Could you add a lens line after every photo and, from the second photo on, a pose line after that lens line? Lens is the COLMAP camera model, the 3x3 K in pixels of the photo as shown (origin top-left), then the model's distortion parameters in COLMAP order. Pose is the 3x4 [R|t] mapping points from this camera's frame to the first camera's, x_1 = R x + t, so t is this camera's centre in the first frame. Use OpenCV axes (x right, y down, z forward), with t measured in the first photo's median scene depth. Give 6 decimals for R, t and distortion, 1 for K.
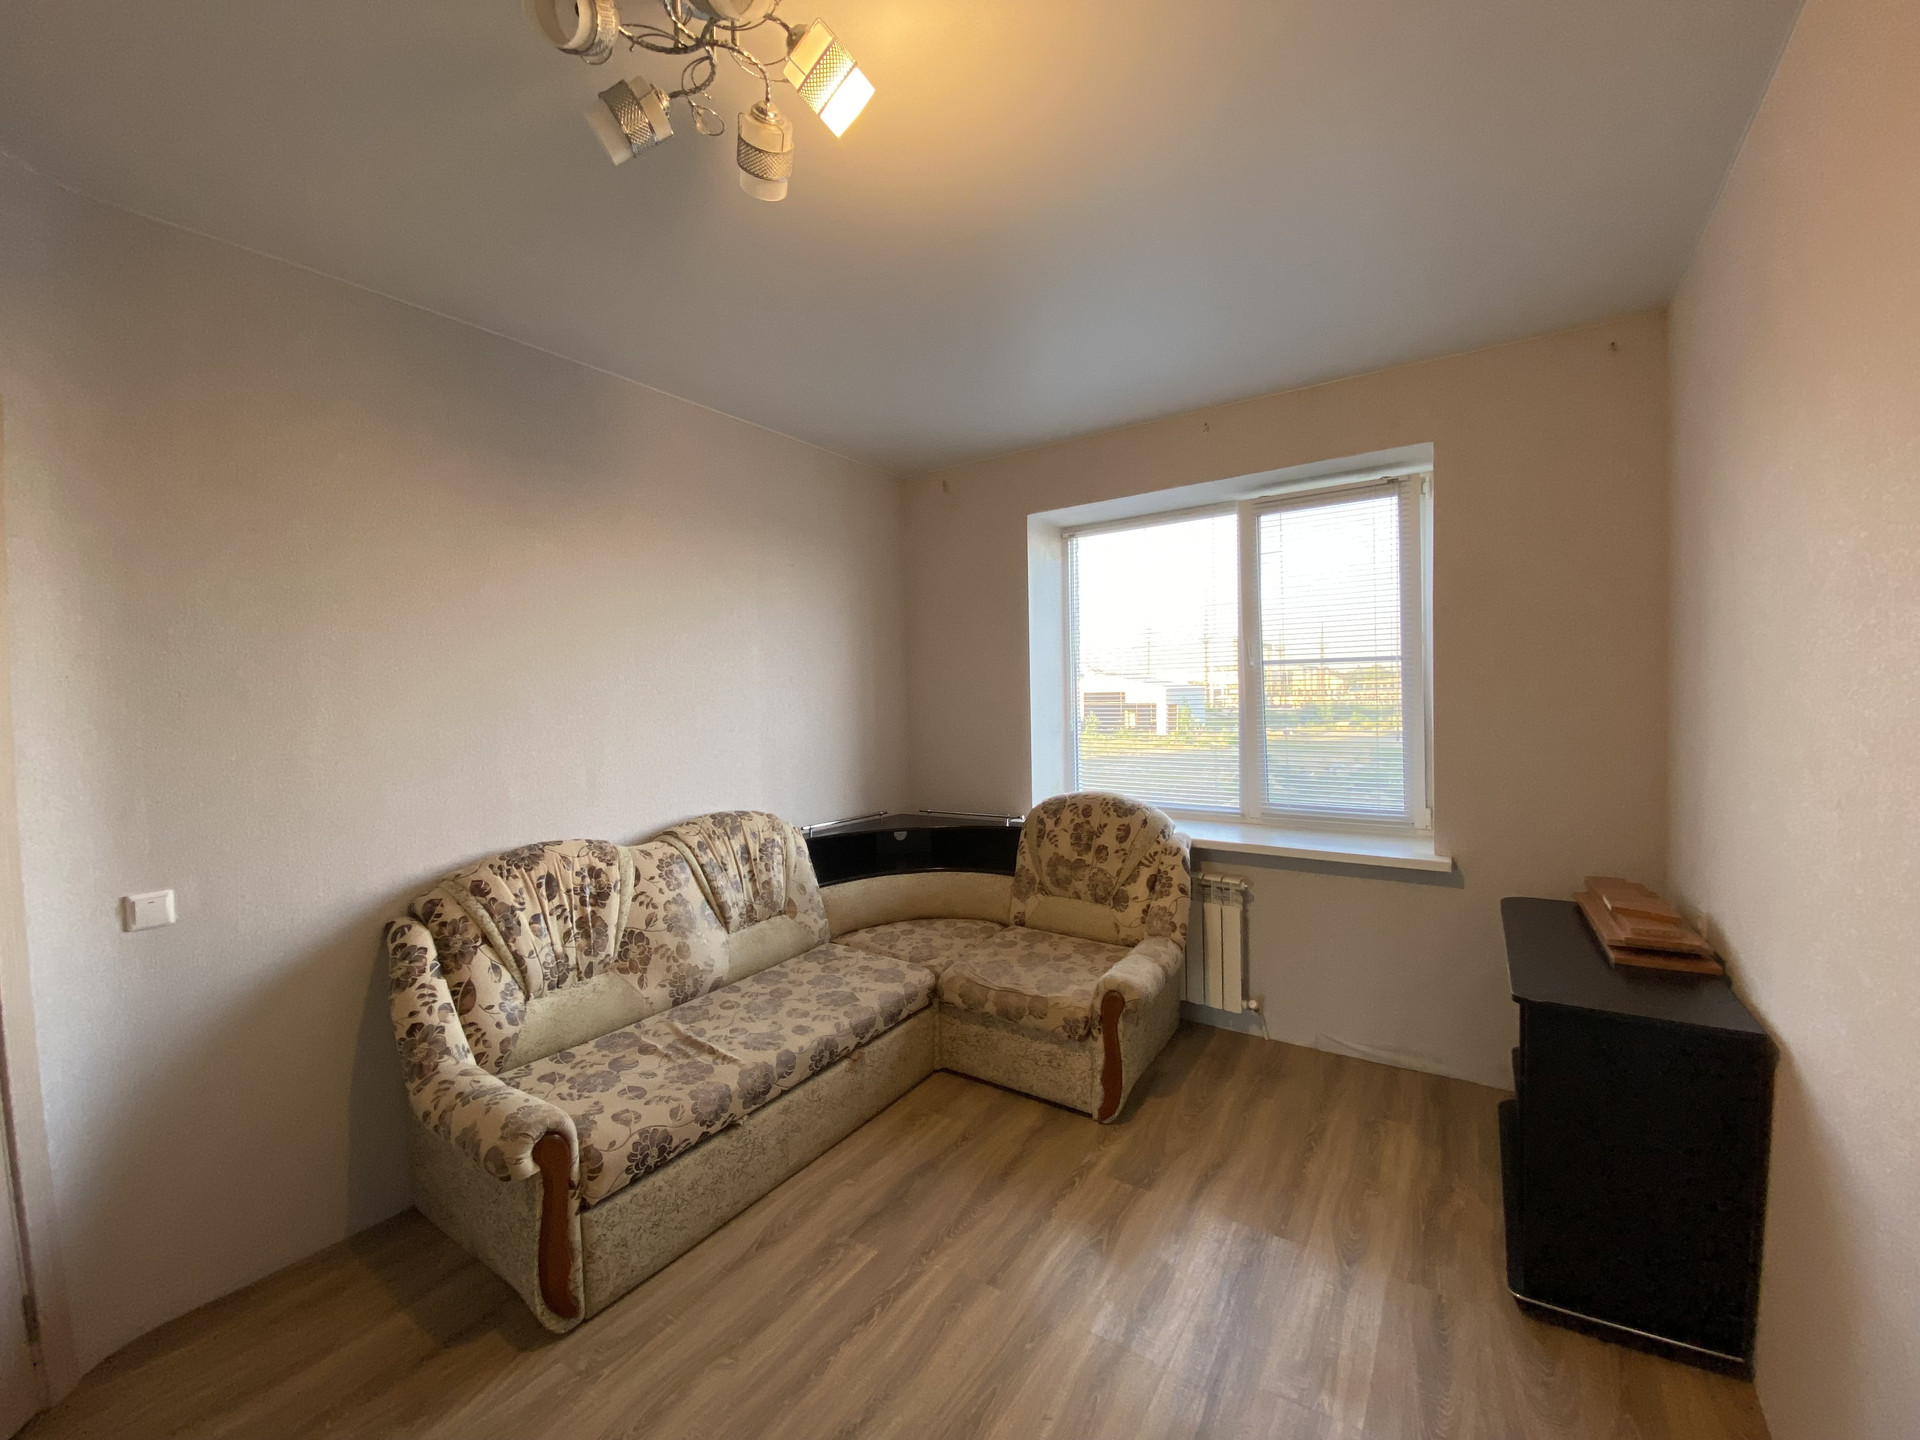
lens RADIAL K [[772.9, 0, 962.2], [0, 772.9, 714.7], [0, 0, 1]] dist [0.001263, -0.012594]
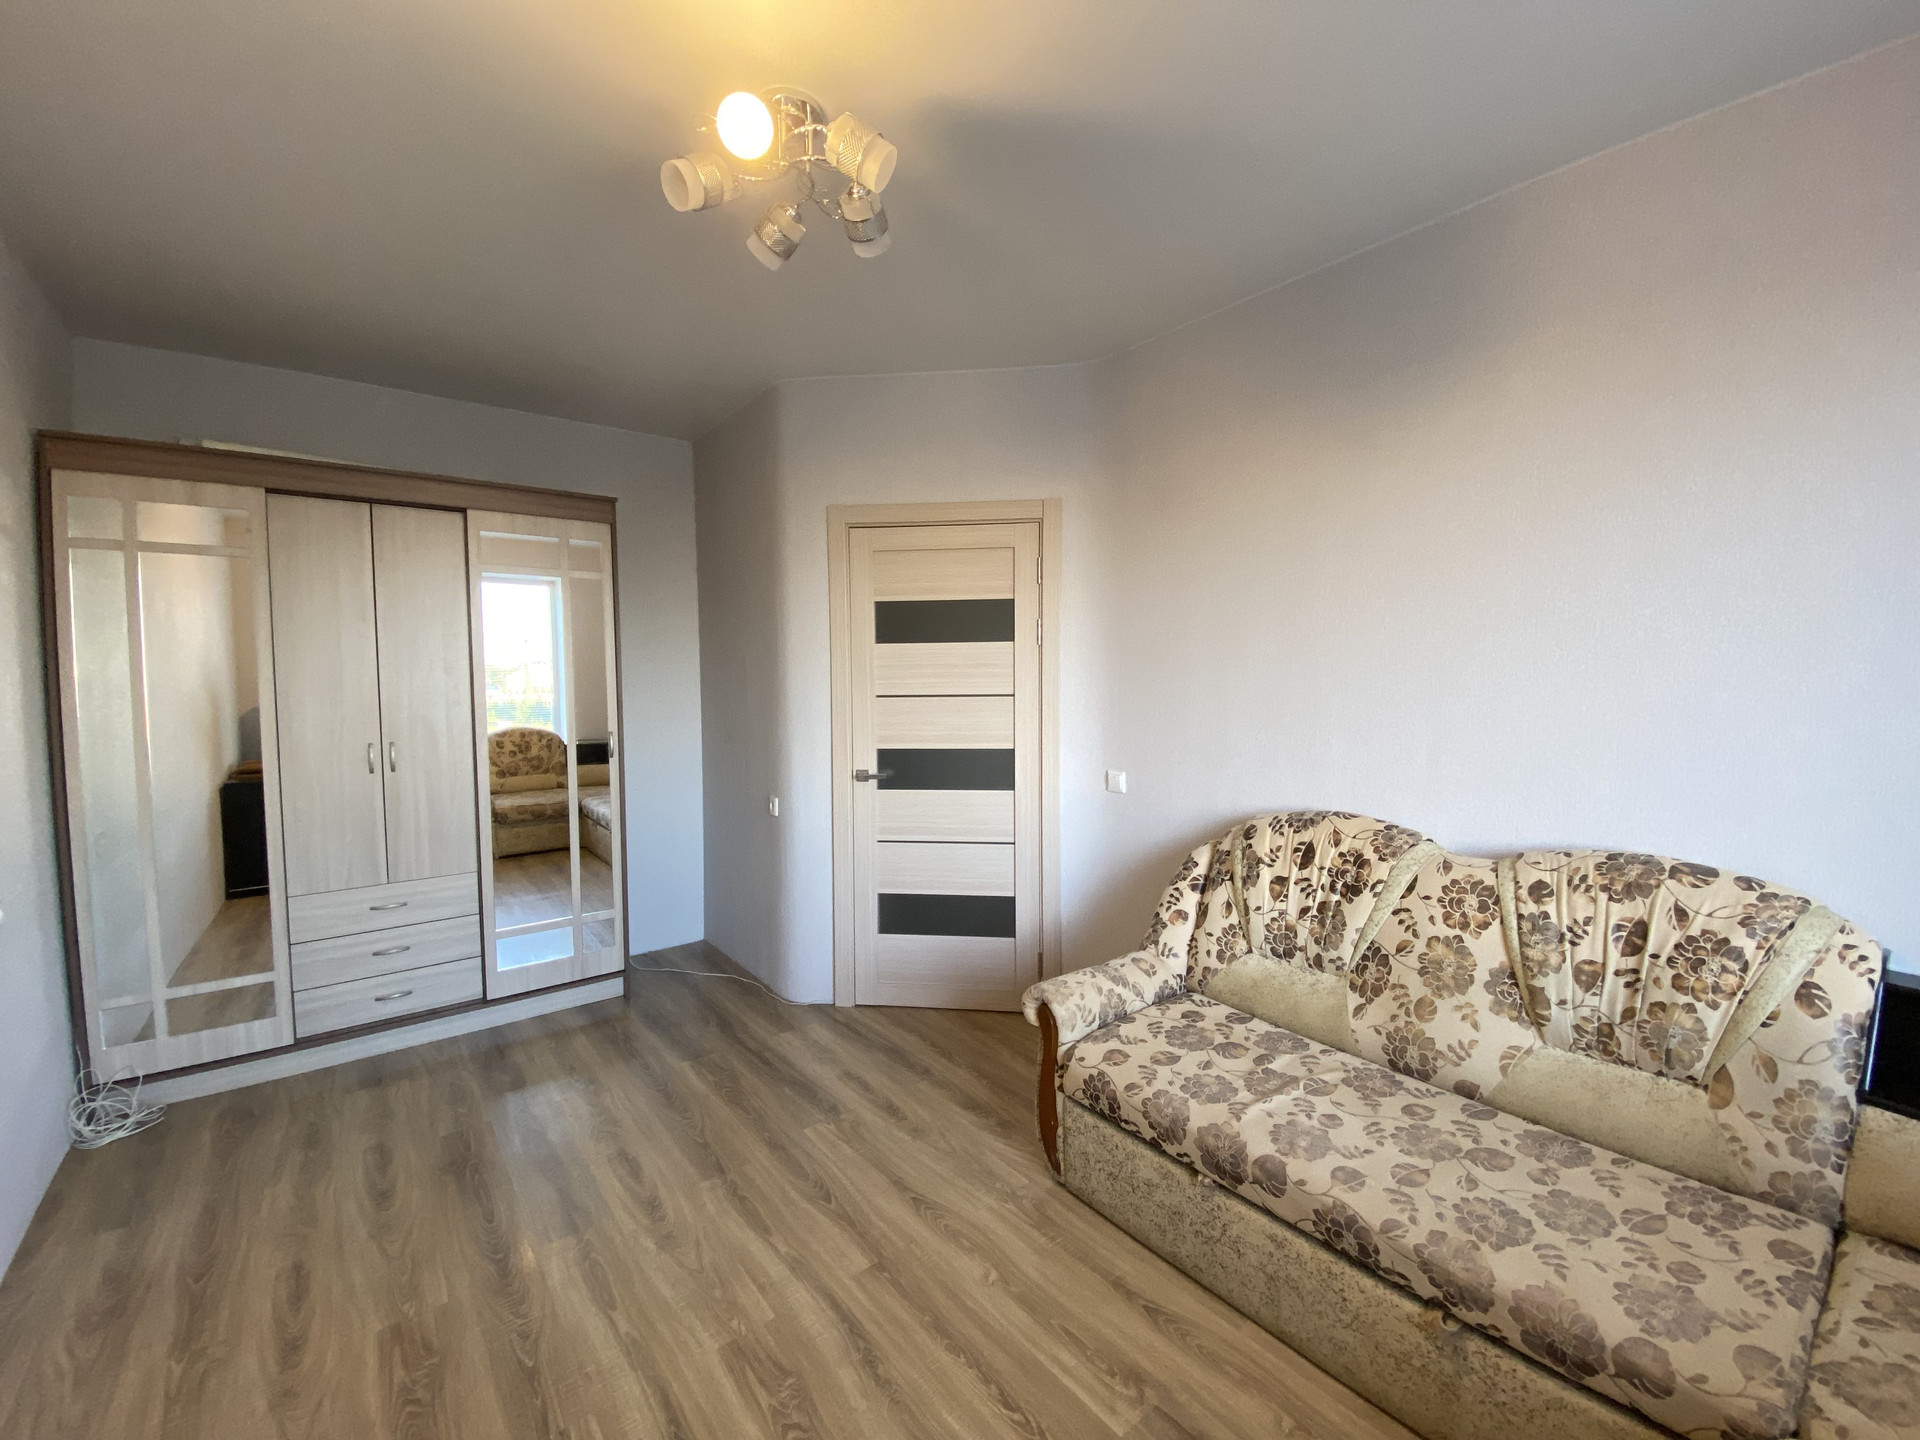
lens RADIAL K [[772.9, 0, 962.2], [0, 772.9, 714.7], [0, 0, 1]] dist [0.001263, -0.012594]
pose [[-0.306542, 0.075269, -0.948877, 0.449543], [-0.019022, 0.996185, 0.085167, -0.018208], [0.951667, 0.044156, -0.303940, 0.849373]]
